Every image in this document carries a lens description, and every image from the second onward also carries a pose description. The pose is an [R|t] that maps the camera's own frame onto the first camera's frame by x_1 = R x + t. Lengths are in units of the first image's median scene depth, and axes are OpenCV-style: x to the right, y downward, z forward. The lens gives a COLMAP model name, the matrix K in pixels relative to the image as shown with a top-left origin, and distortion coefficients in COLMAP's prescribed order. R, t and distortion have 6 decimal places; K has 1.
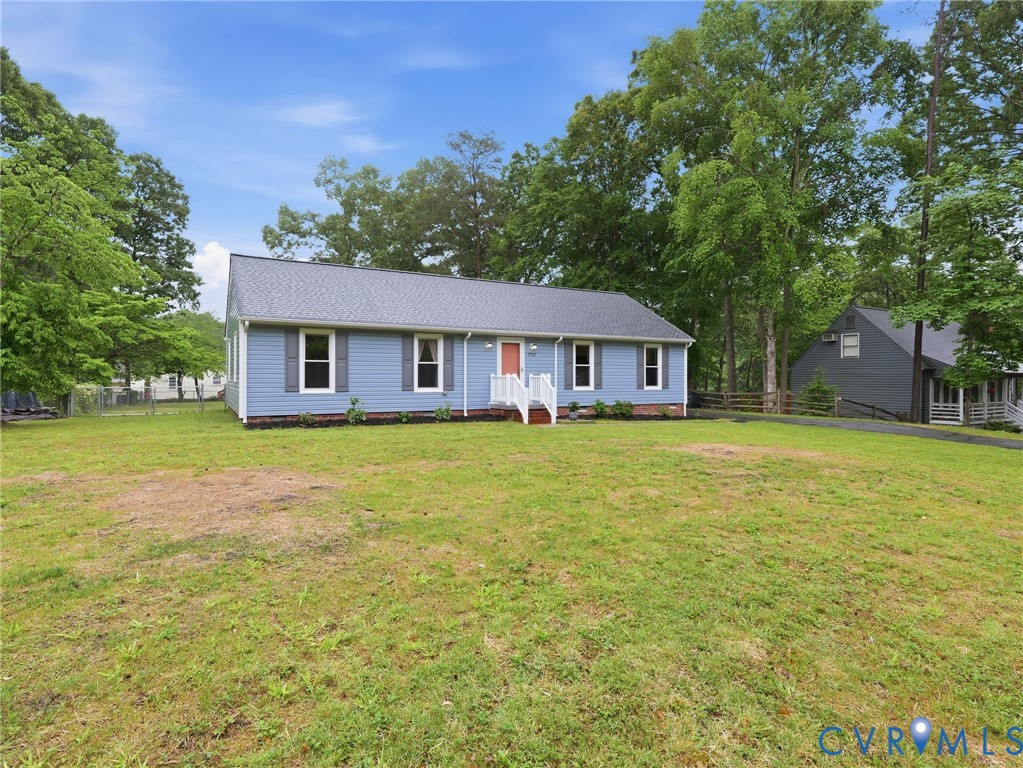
lens RADIAL K [[524.0, 0, 511.5], [0, 524.0, 384.0], [0, 0, 1]] dist [-0.000665, -0.000056]
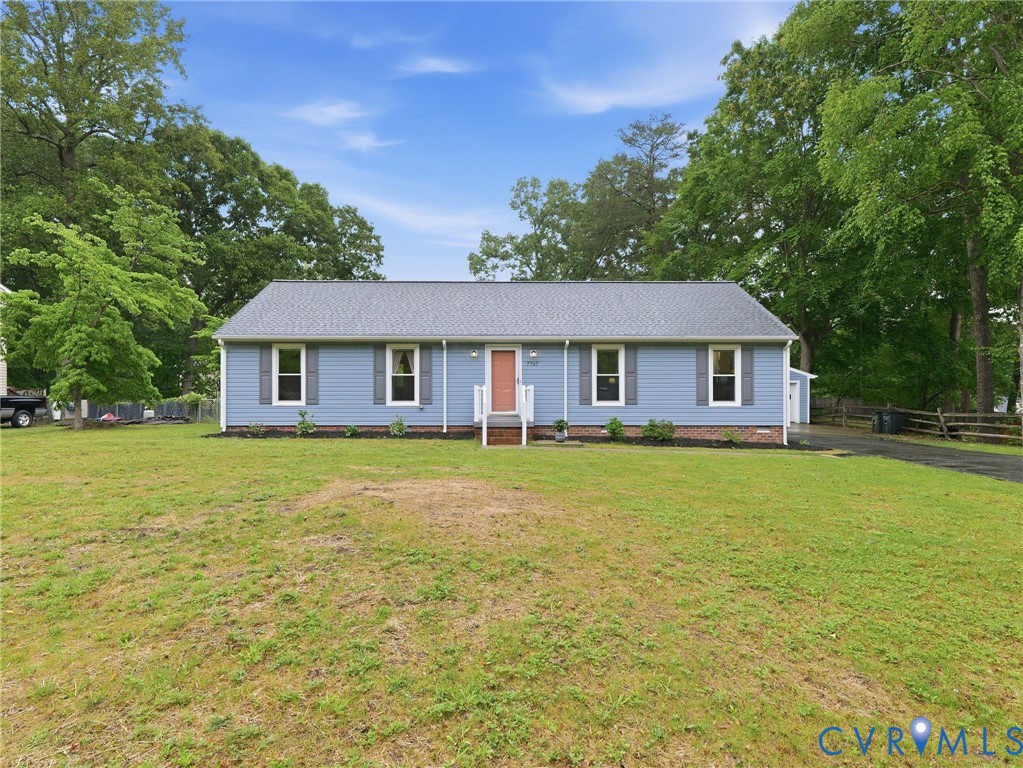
lens RADIAL K [[528.1, 0, 505.0], [0, 528.1, 386.1], [0, 0, 1]] dist [0.003246, 0.000525]
pose [[0.875401, -0.005846, -0.483362, 0.419158], [-0.004681, 0.999777, -0.020571, -0.000944], [0.483374, 0.020270, 0.875179, 0.233147]]
